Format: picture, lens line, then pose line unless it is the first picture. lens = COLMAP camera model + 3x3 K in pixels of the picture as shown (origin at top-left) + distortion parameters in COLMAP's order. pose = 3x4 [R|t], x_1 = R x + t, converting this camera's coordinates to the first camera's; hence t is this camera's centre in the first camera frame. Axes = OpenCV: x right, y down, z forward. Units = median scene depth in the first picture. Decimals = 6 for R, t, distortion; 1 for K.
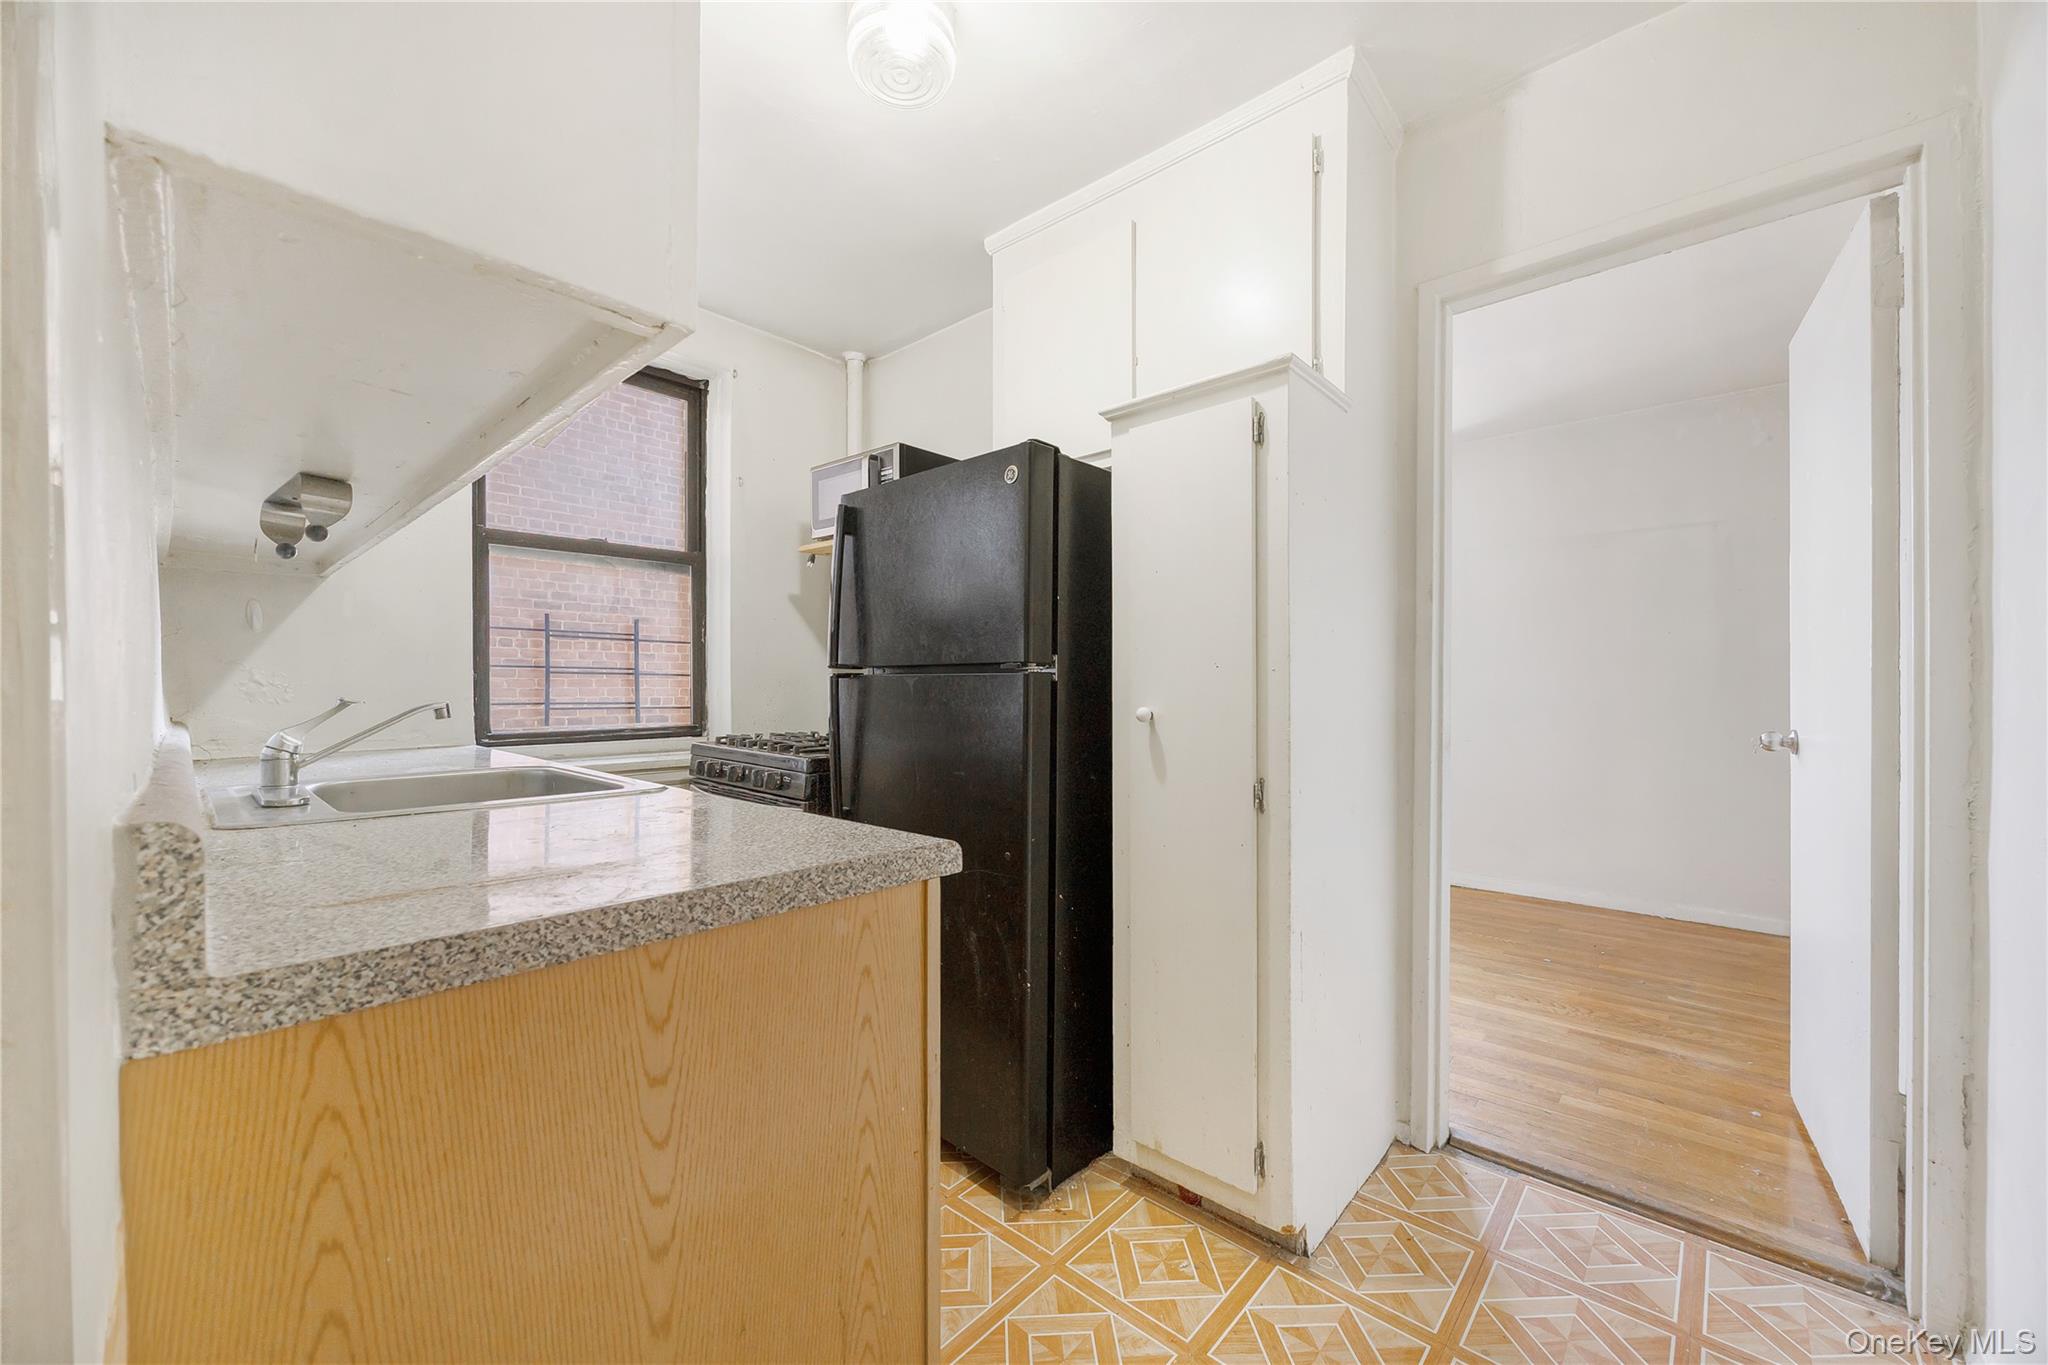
lens RADIAL K [[790.1, 0, 1015.7], [0, 790.1, 693.6], [0, 0, 1]] dist [-0.001499, 0.000109]
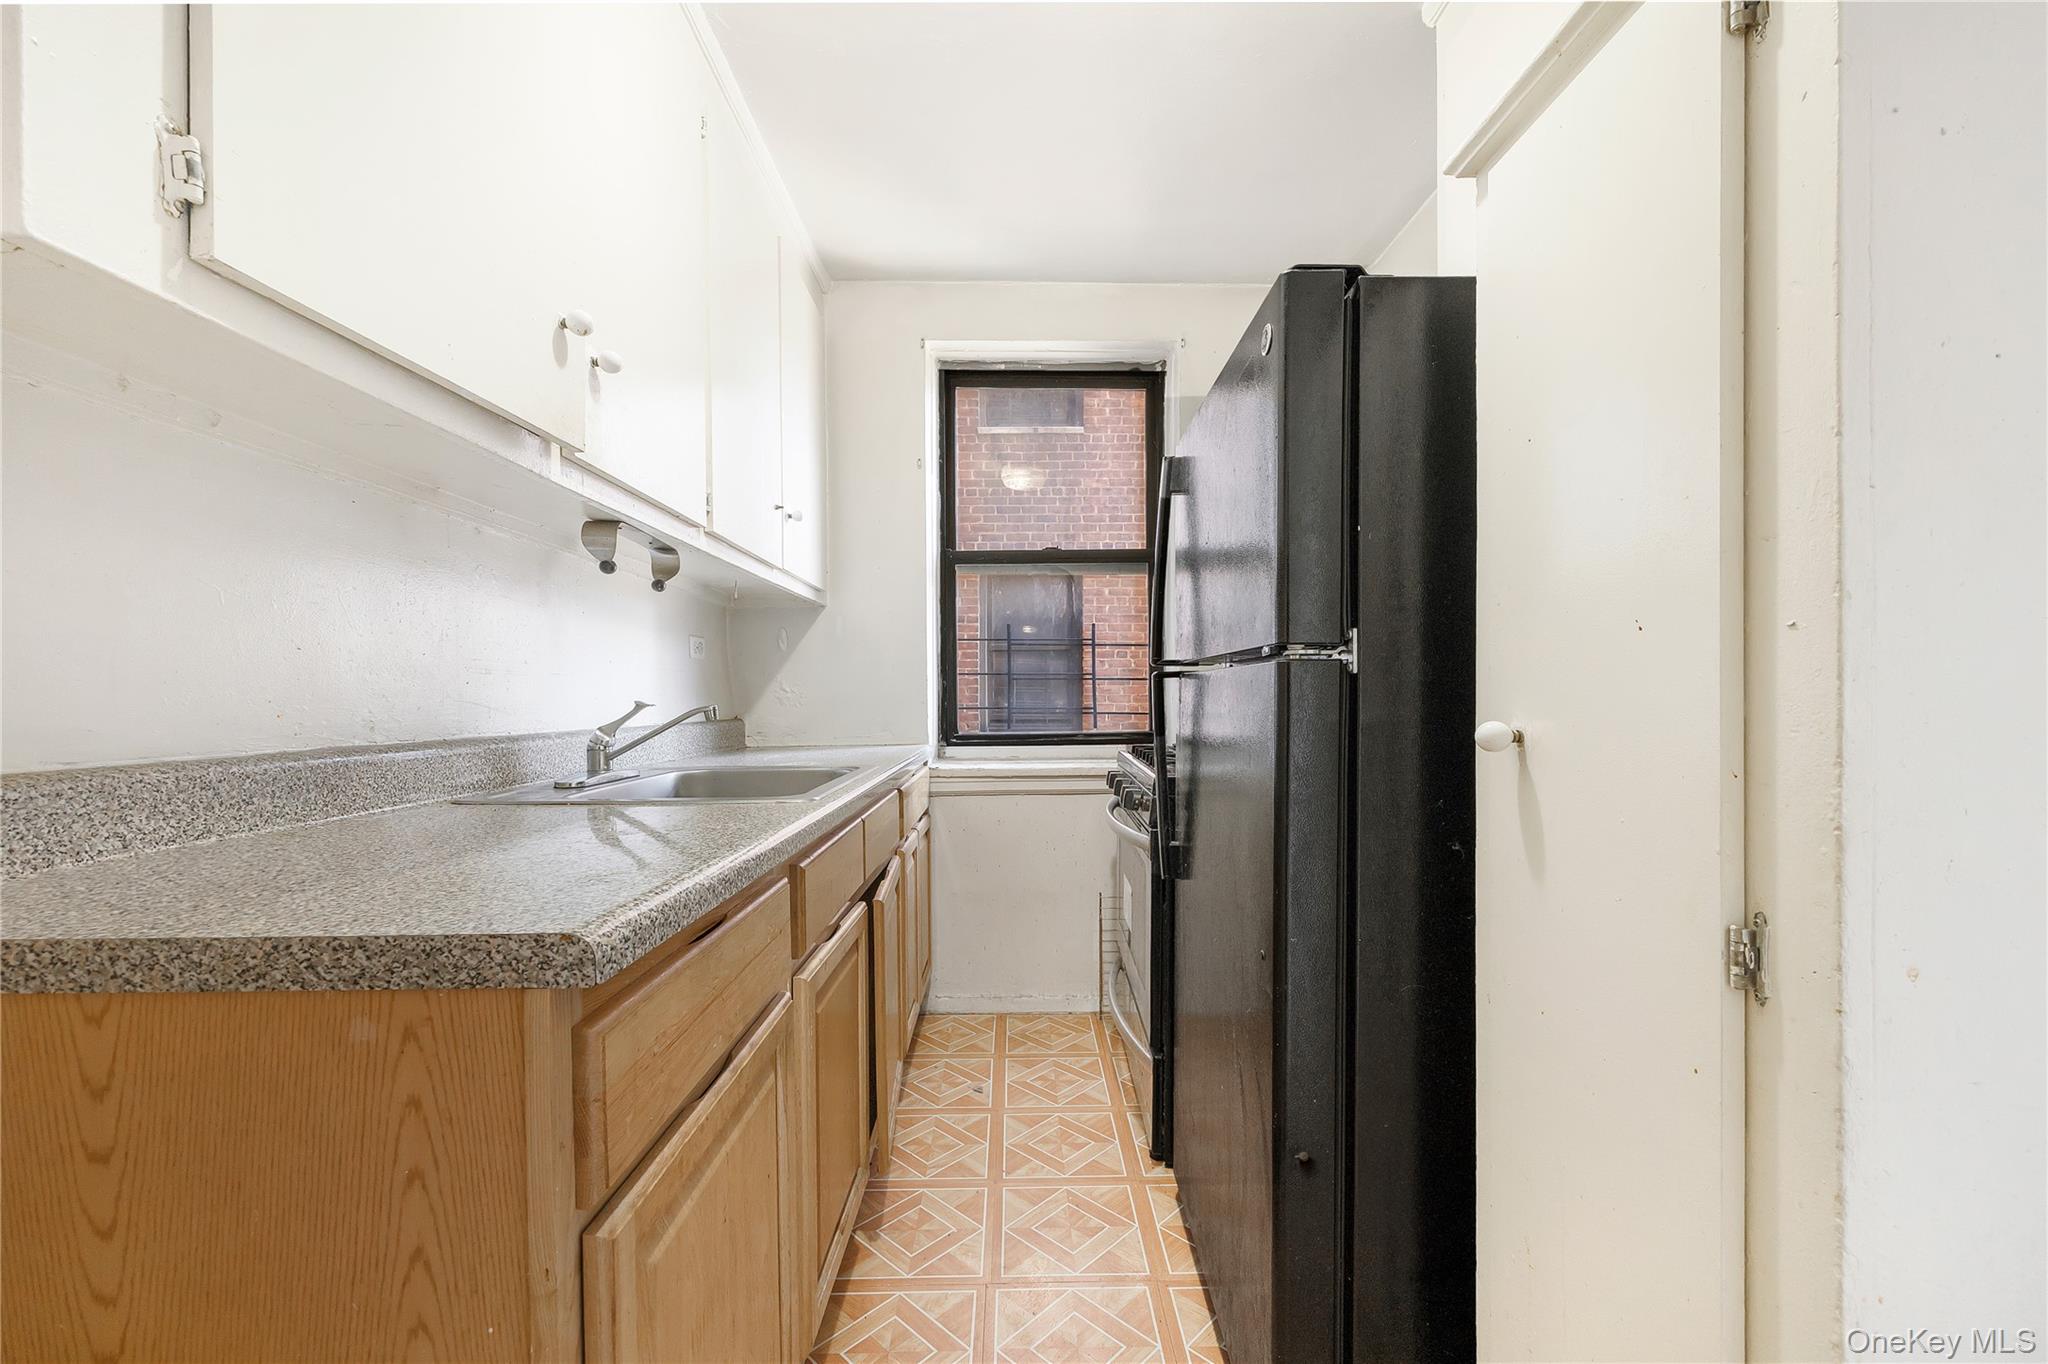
lens RADIAL K [[790.1, 0, 1028.4], [0, 790.1, 709.4], [0, 0, 1]] dist [-0.001499, 0.000109]
pose [[0.684797, 0.006113, -0.728708, 0.683037], [0.003319, 0.999928, 0.011508, 0.007143], [0.728726, -0.010300, 0.684728, 0.948816]]
